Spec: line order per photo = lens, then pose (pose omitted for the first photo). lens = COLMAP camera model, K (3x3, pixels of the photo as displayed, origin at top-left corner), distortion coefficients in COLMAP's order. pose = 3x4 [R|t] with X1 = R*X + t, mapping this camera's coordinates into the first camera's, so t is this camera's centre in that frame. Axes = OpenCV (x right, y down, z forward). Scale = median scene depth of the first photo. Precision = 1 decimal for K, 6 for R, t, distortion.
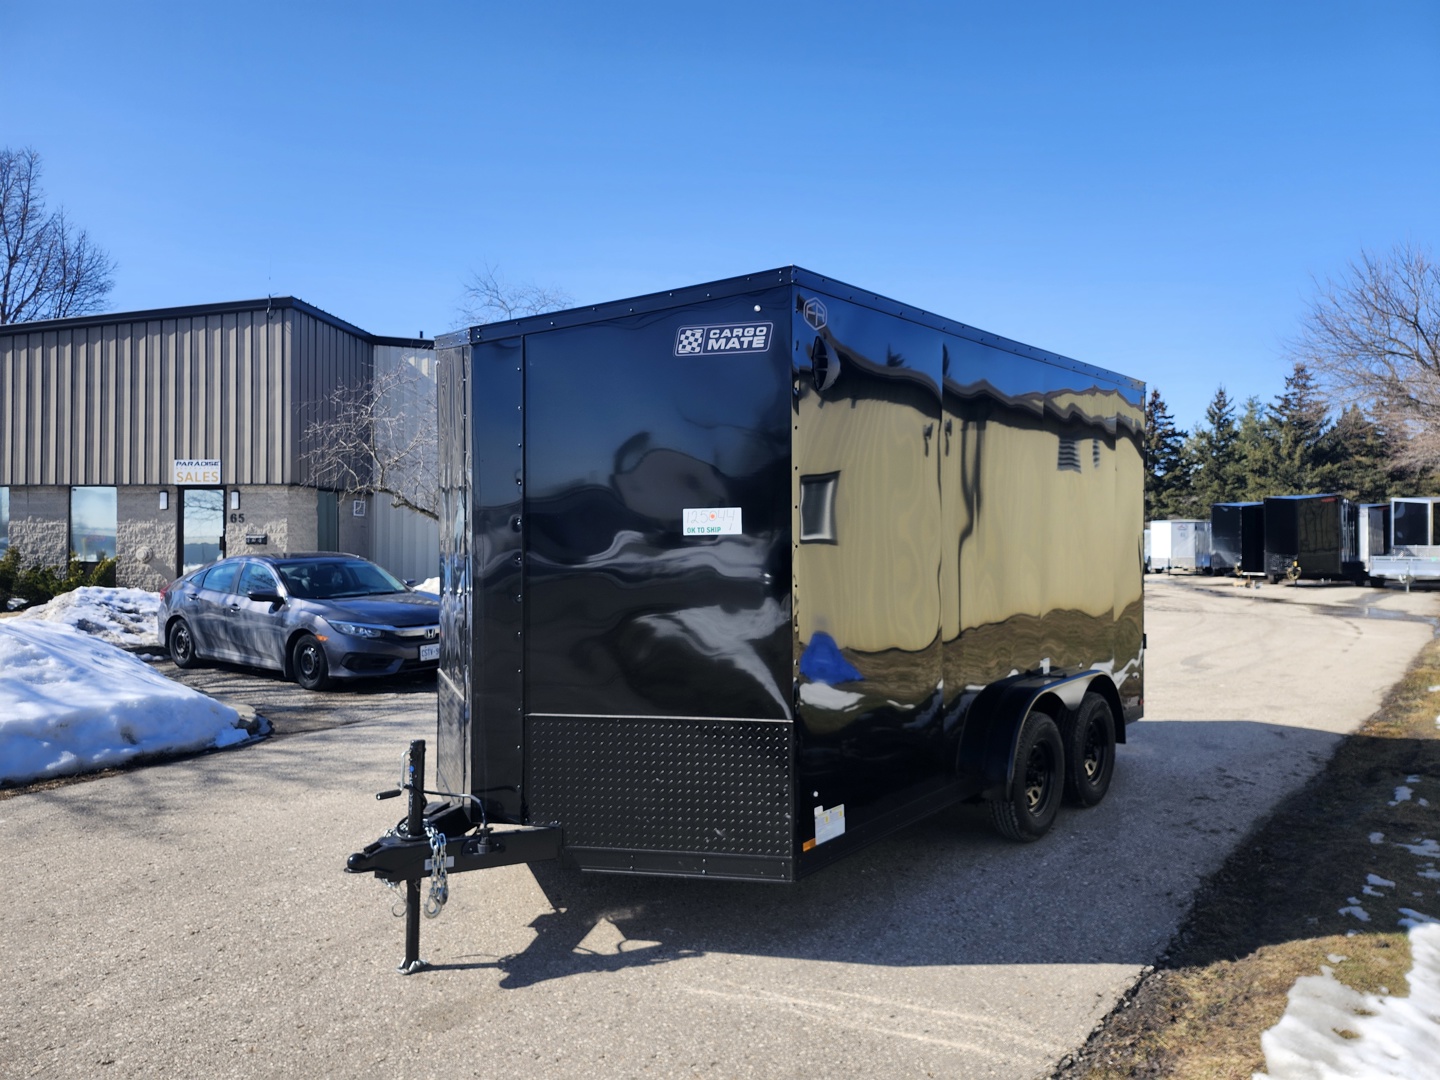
lens RADIAL K [[997.3, 0, 728.4], [0, 997.3, 523.9], [0, 0, 1]] dist [0.068067, -0.070232]
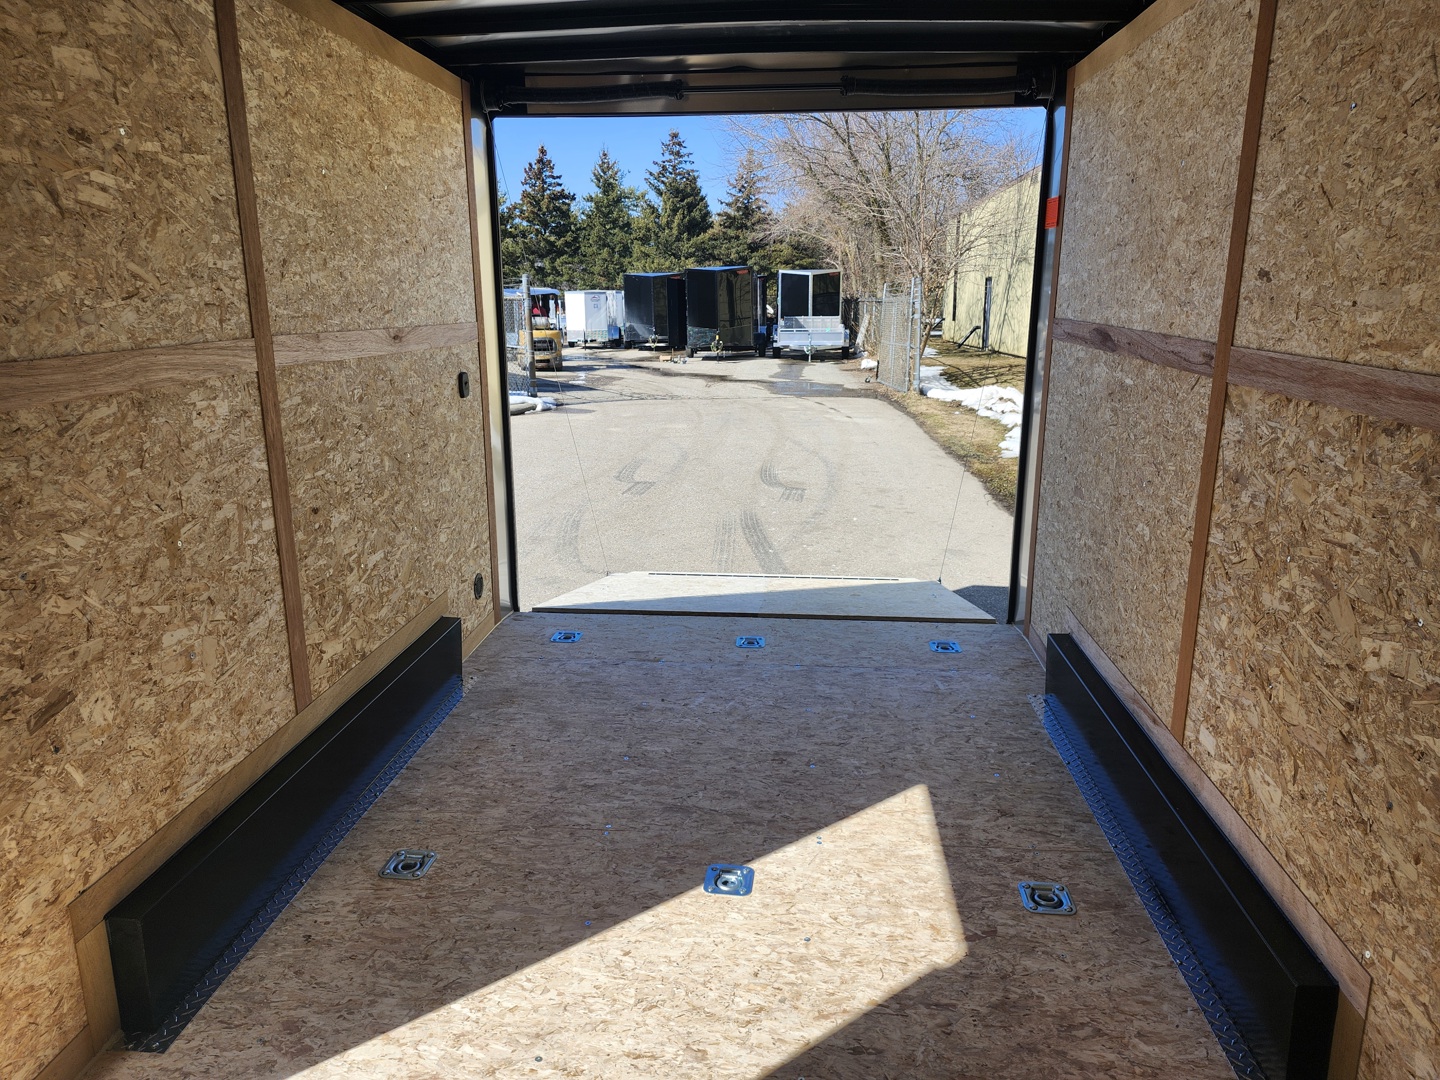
lens RADIAL K [[997.3, 0, 712.6], [0, 997.3, 540.8], [0, 0, 1]] dist [0.068067, -0.070232]
pose [[0.829496, -0.137098, 0.541424, -0.012947], [0.001309, 0.969879, 0.243584, -0.006290], [-0.558511, -0.201344, 0.804690, 0.142815]]
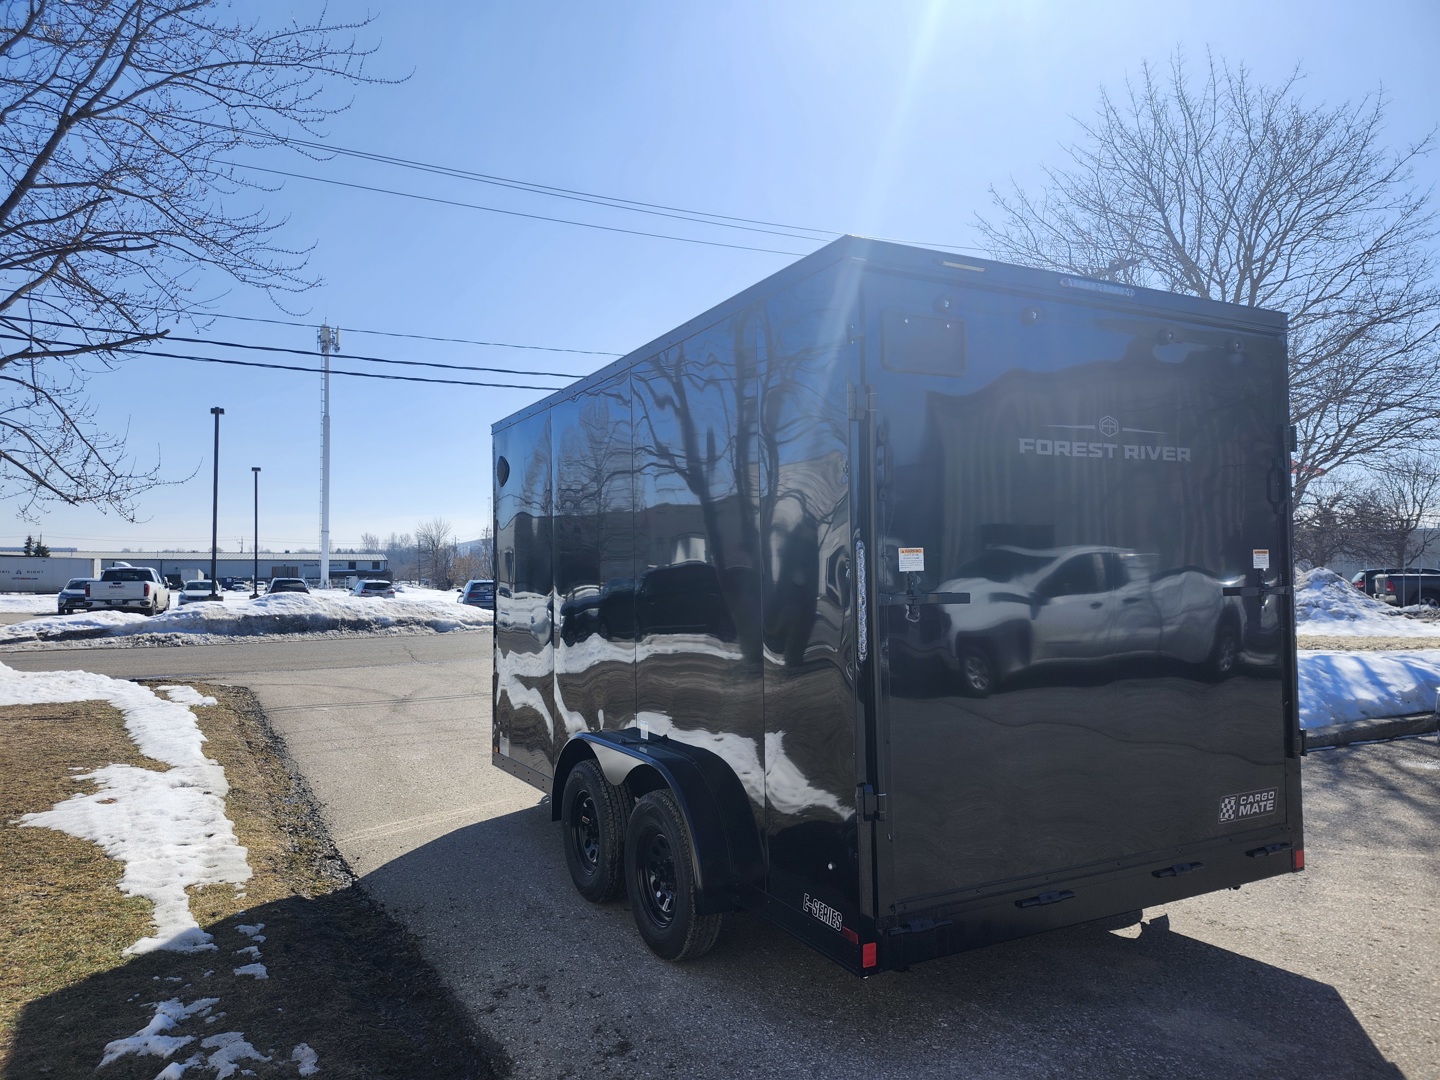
lens RADIAL K [[997.3, 0, 725.3], [0, 997.3, 551.0], [0, 0, 1]] dist [0.068067, -0.070232]
pose [[-0.378279, -0.019509, -0.925486, 0.186481], [0.016495, 0.999477, -0.027810, 0.003447], [0.925545, -0.025786, -0.377759, 0.245785]]
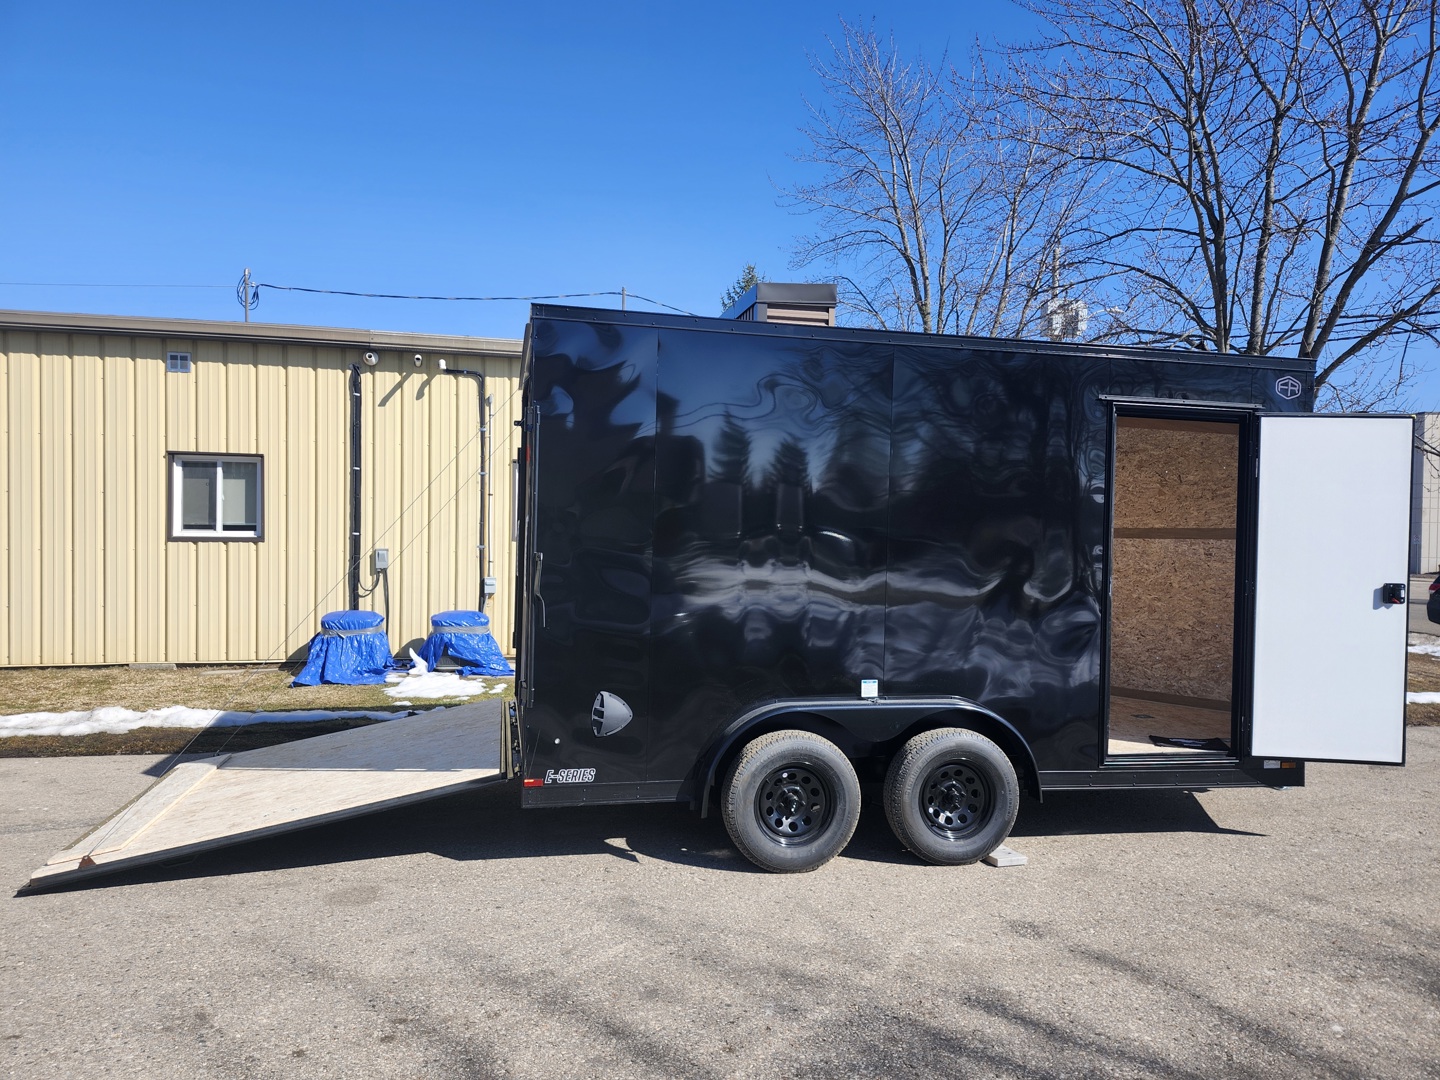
lens RADIAL K [[997.3, 0, 713.2], [0, 997.3, 547.3], [0, 0, 1]] dist [0.068067, -0.070232]
pose [[-0.780258, -0.026083, 0.624914, -0.075446], [-0.026981, 0.999604, 0.008035, 0.002824], [-0.624876, -0.010591, -0.780652, 0.361139]]
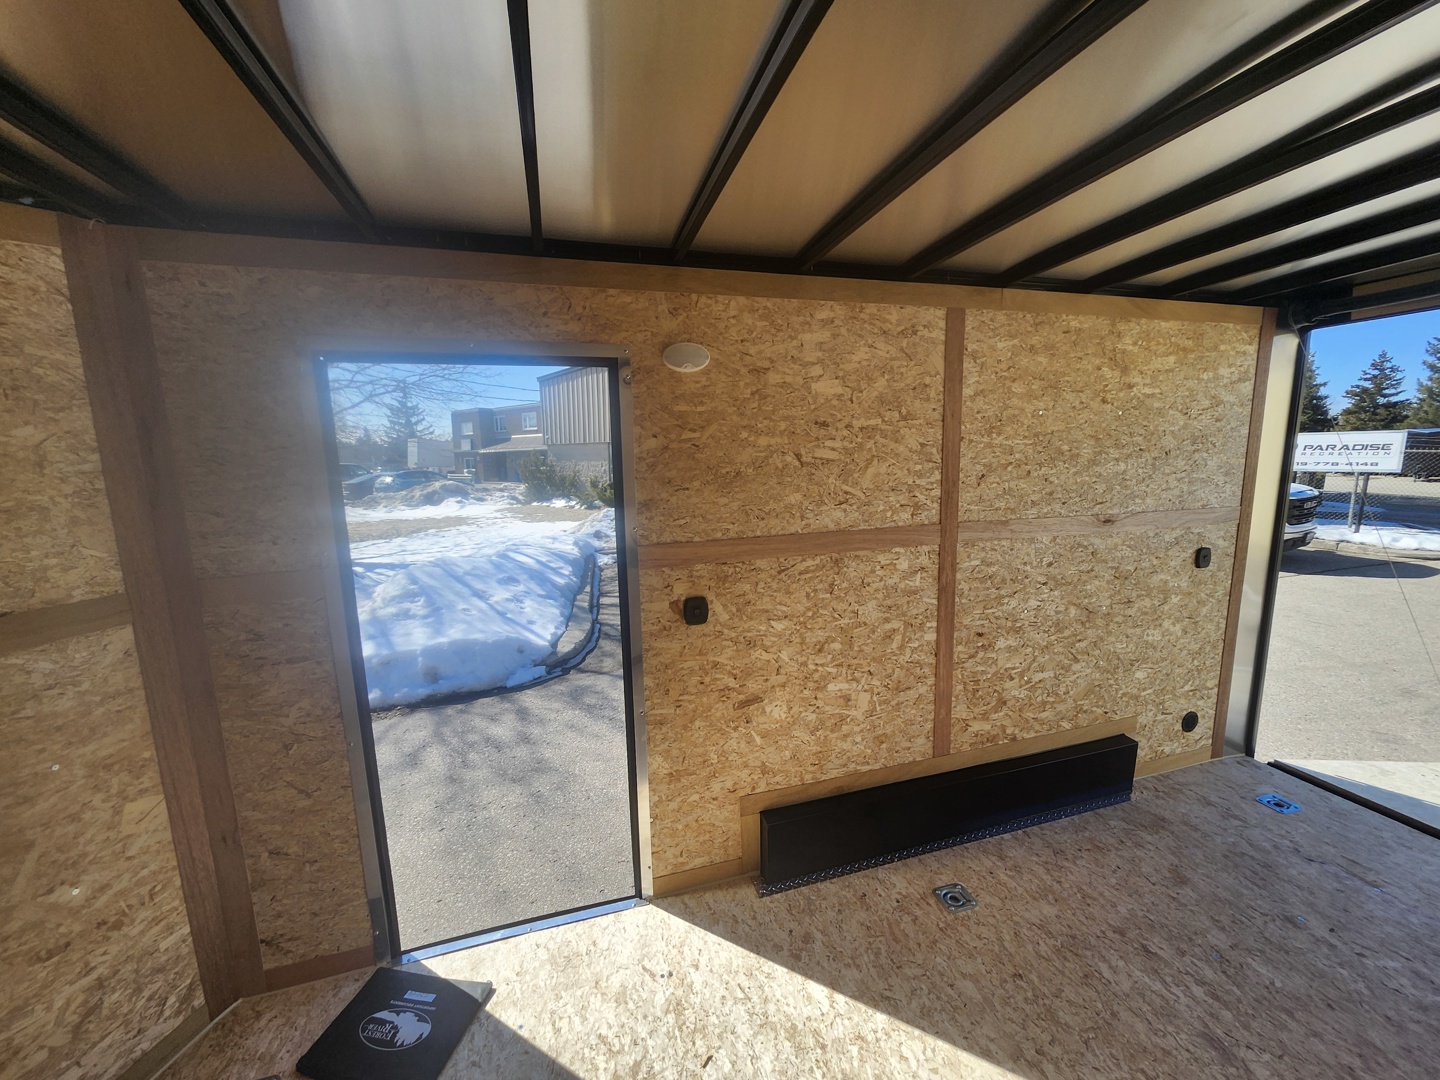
lens RADIAL K [[569.5, 0, 720.6], [0, 569.5, 541.8], [0, 0, 1]] dist [0.002171, 0.001556]
pose [[0.831222, 0.071277, -0.551352, 0.013602], [0.020236, 0.987211, 0.158132, -0.011231], [0.555572, -0.142601, 0.819149, 0.152780]]
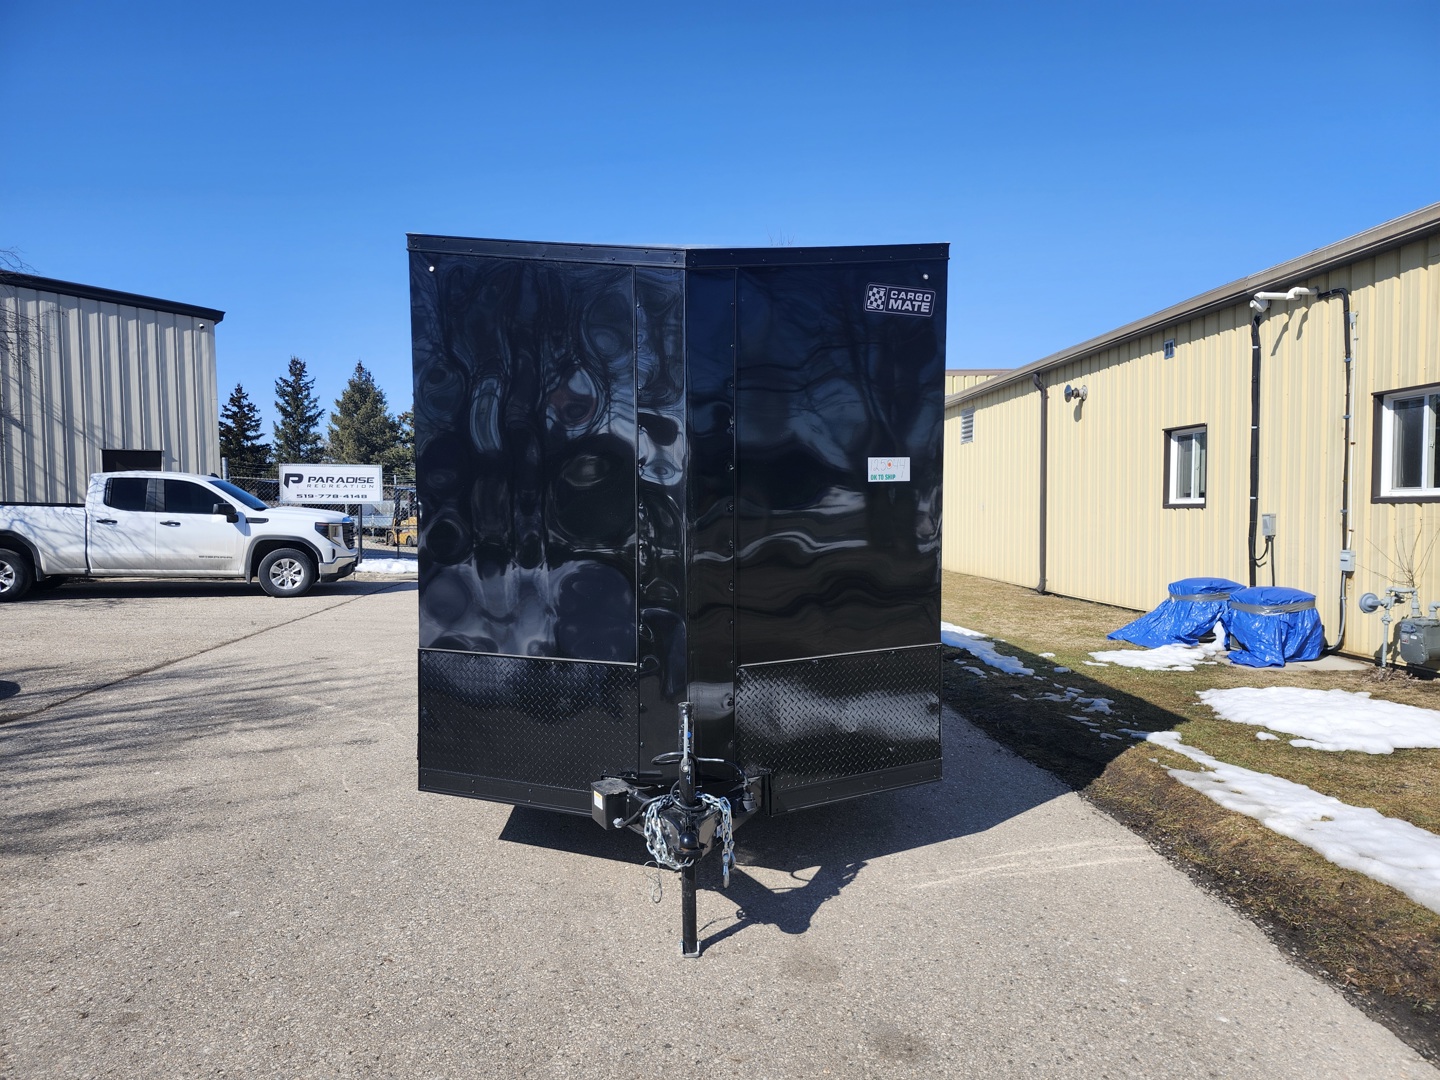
lens RADIAL K [[997.3, 0, 727.3], [0, 997.3, 544.1], [0, 0, 1]] dist [0.068067, -0.070232]
pose [[0.740993, -0.033294, 0.670686, -0.105545], [-0.000947, 0.998717, 0.050624, 0.002903], [-0.671512, -0.038147, 0.740011, 0.037159]]
